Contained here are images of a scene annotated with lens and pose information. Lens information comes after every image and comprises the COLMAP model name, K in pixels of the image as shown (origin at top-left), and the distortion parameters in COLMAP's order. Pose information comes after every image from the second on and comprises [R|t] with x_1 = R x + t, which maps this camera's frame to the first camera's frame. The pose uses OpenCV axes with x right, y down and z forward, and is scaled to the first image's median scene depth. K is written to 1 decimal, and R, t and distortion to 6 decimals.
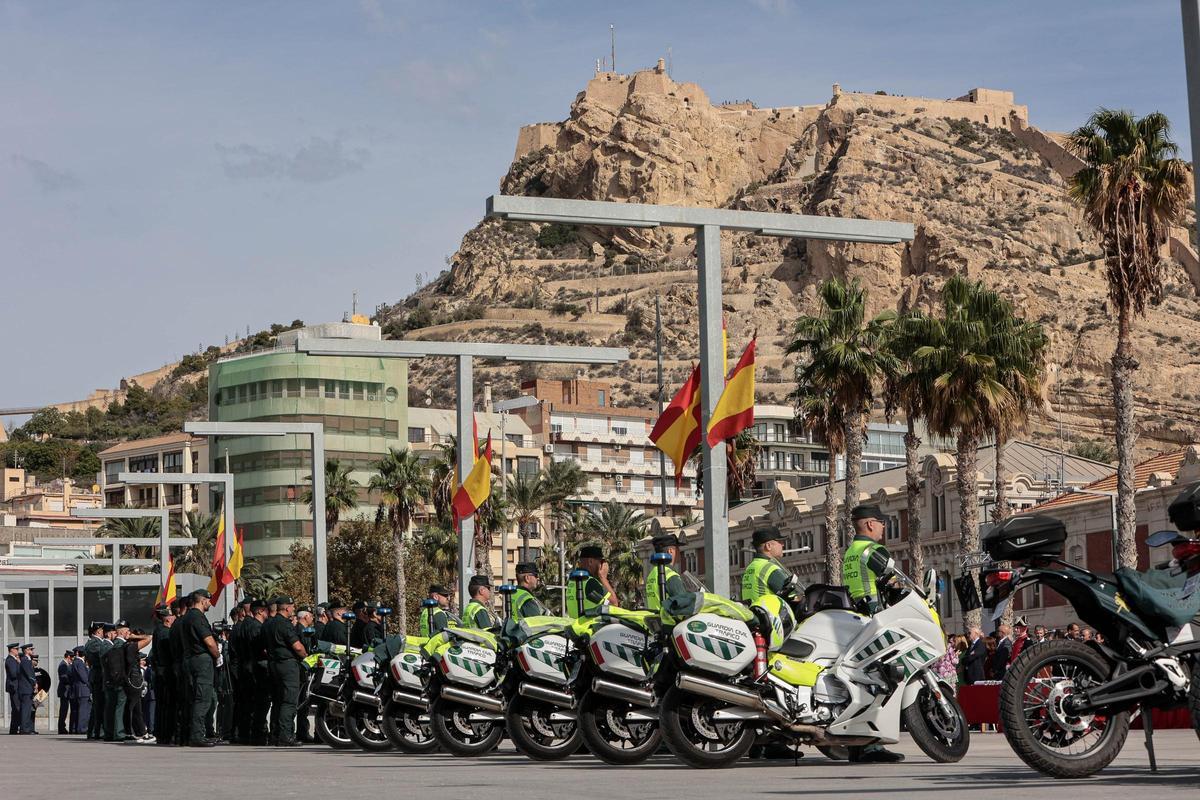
lens RADIAL K [[3352.4, 0, 600.0], [0, 3352.4, 400.0], [0, 0, 1]] dist [-0.504922, 0.402729]
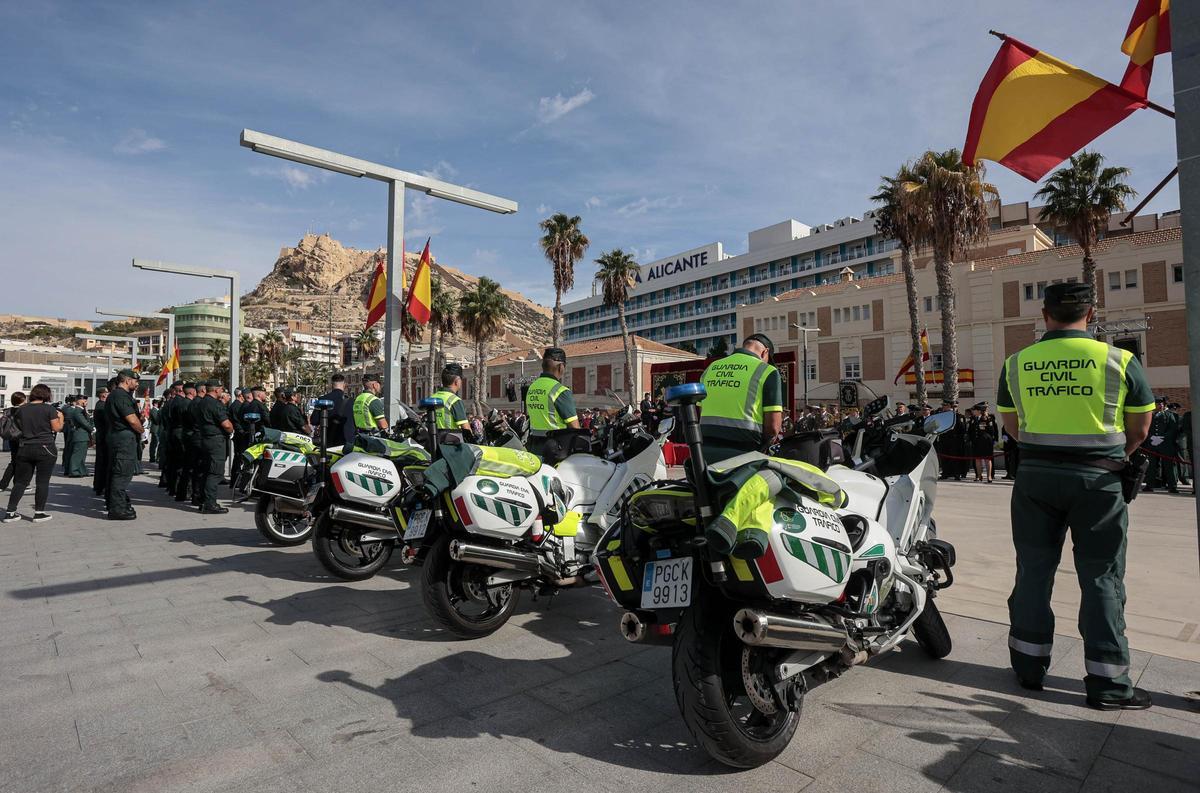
lens RADIAL K [[648.1, 0, 535.2], [0, 648.1, 385.4], [0, 0, 1]] dist [0.000999, 0.000584]
pose [[0.923527, 0.041575, 0.381273, -0.032026], [-0.058578, 0.997734, 0.033092, 0.019376], [-0.379033, -0.052896, 0.923870, 0.309211]]
